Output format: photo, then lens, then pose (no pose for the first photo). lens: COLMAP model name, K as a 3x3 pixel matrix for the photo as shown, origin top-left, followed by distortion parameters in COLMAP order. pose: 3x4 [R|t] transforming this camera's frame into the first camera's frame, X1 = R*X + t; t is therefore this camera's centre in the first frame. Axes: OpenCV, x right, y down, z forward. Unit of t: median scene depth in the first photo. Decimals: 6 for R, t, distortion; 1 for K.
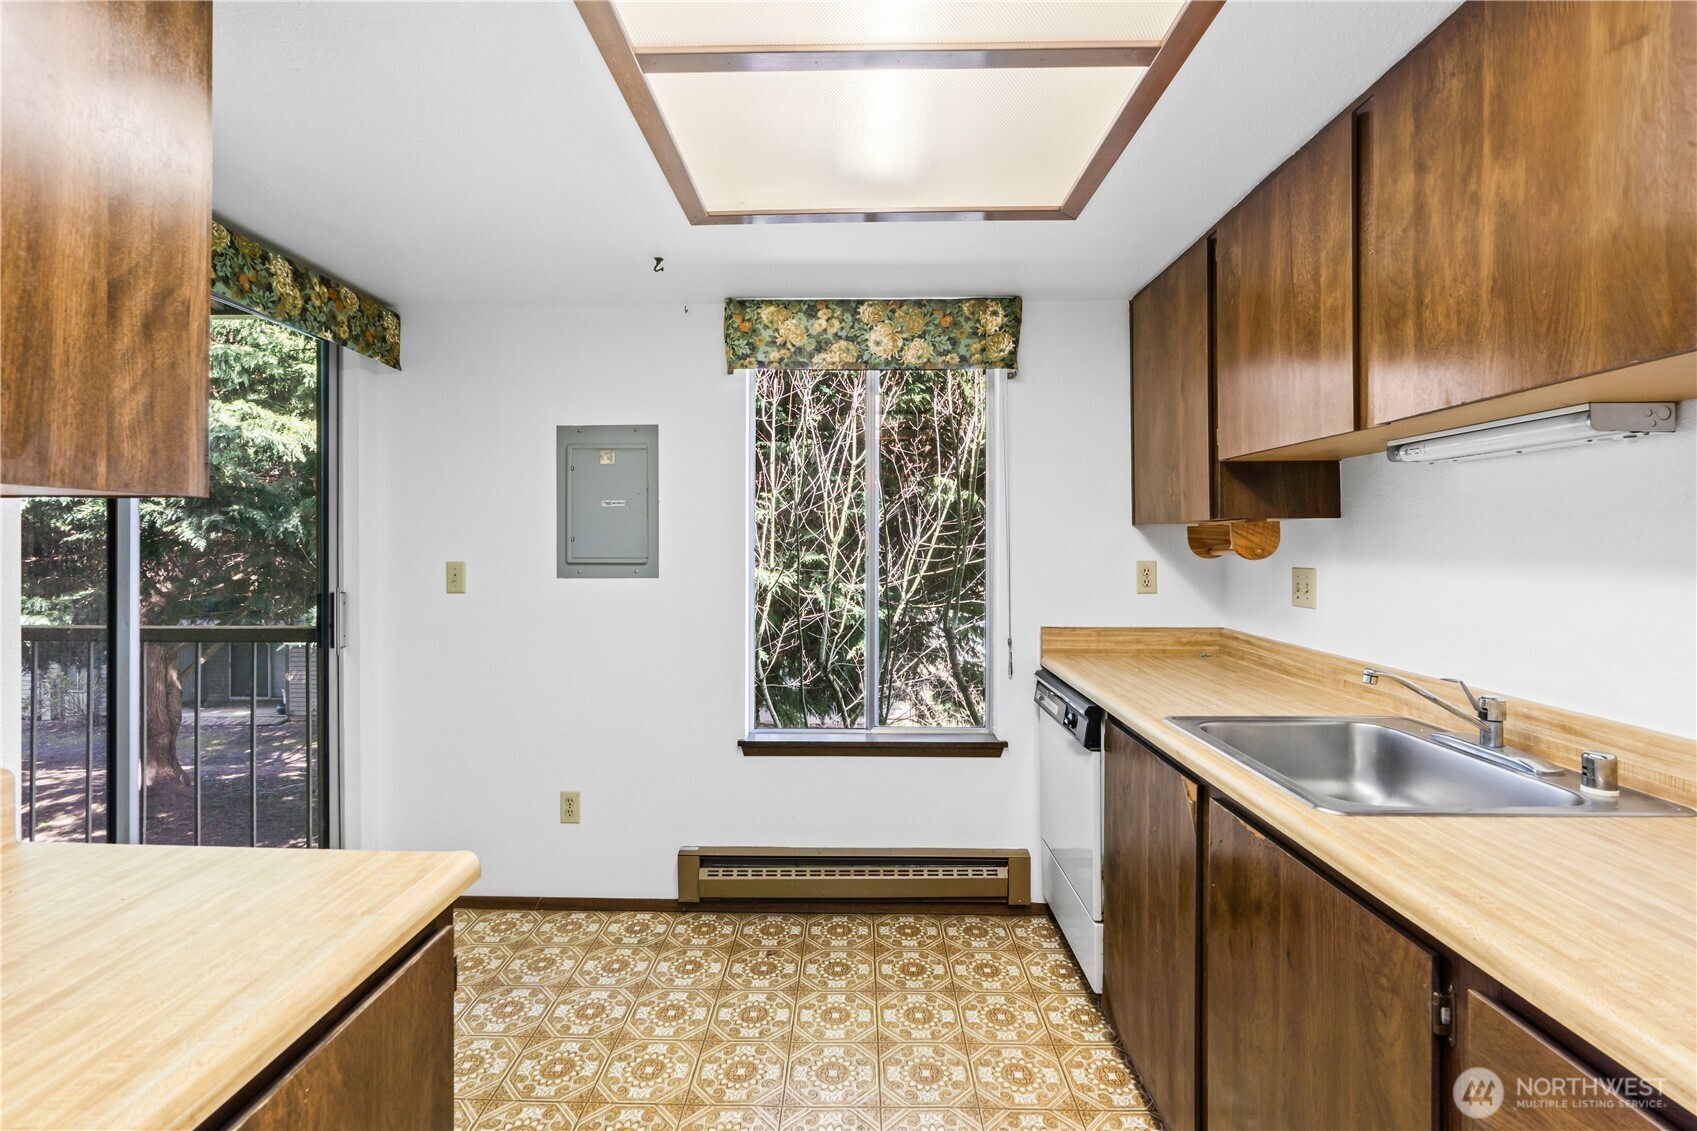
lens RADIAL K [[771.3, 0, 849.2], [0, 771.3, 553.1], [0, 0, 1]] dist [-0.007908, 0.000134]
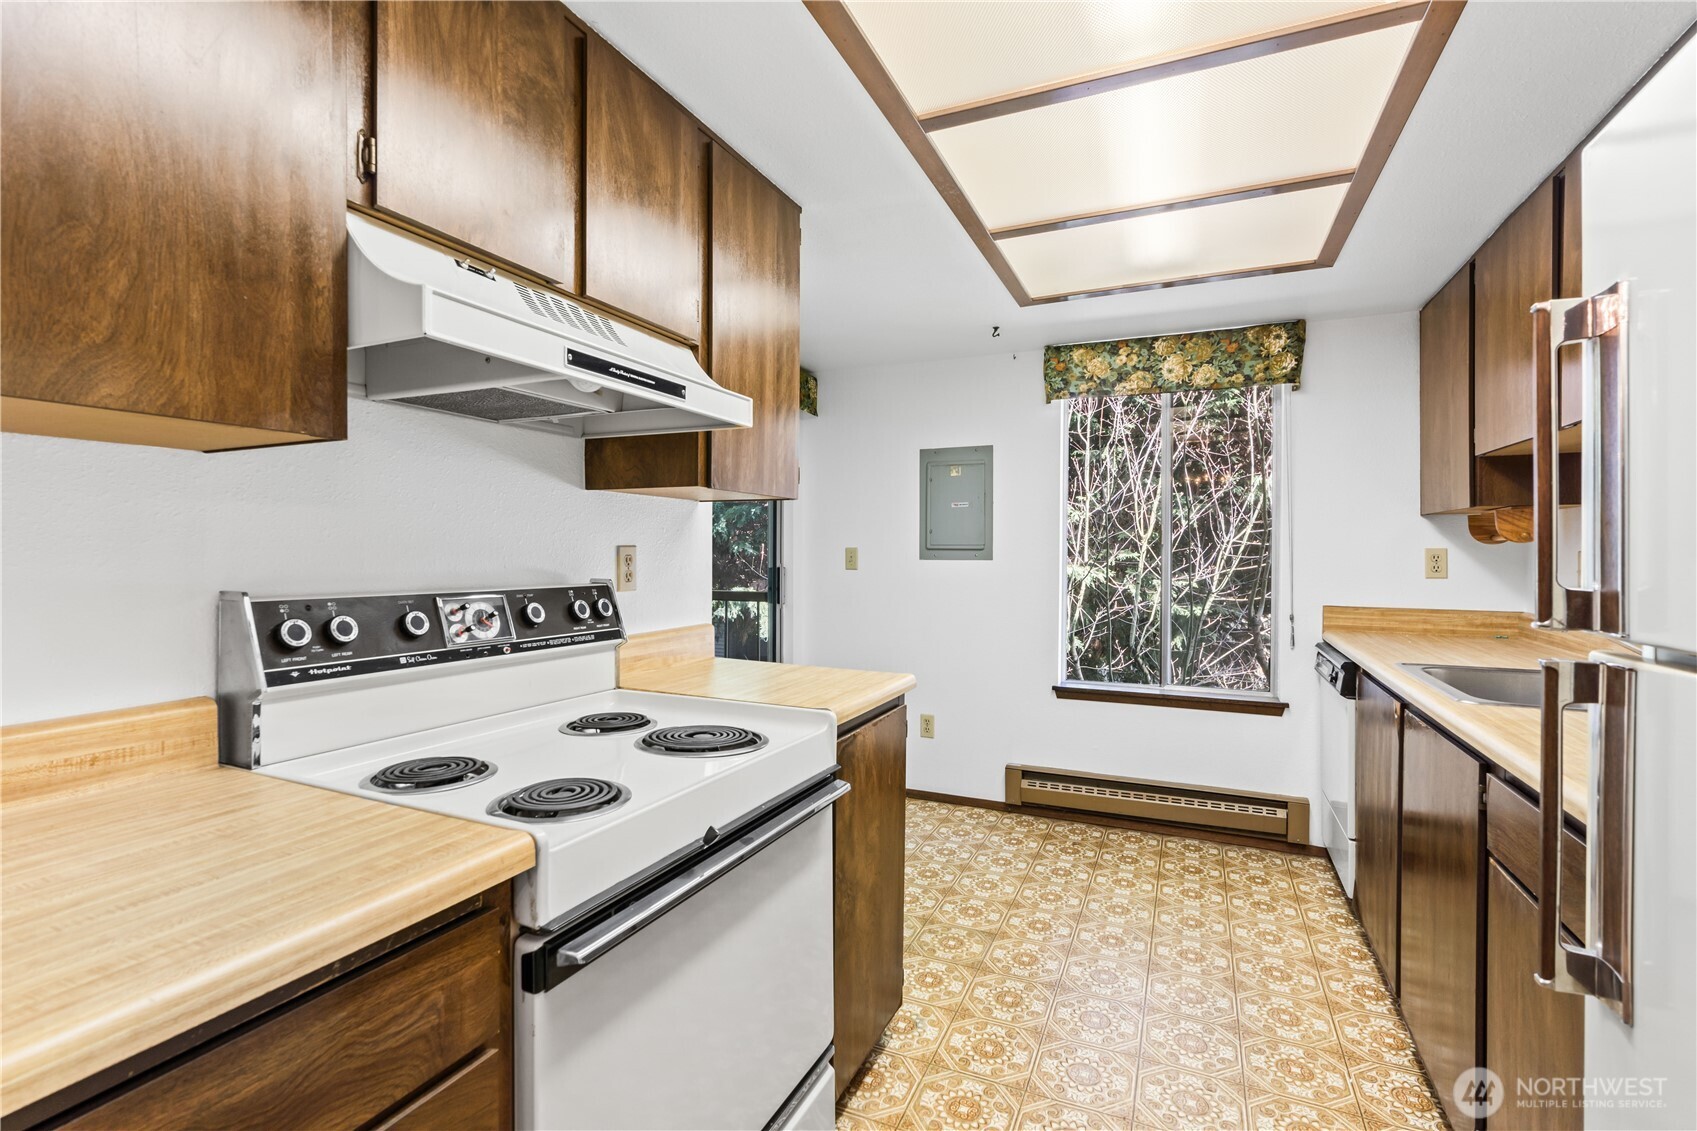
lens RADIAL K [[771.3, 0, 849.2], [0, 771.3, 553.1], [0, 0, 1]] dist [-0.007908, 0.000134]
pose [[0.918105, 0.005607, -0.396297, 0.055235], [-0.009284, 0.999930, -0.007360, 0.033006], [0.396228, 0.010436, 0.918093, -0.330936]]
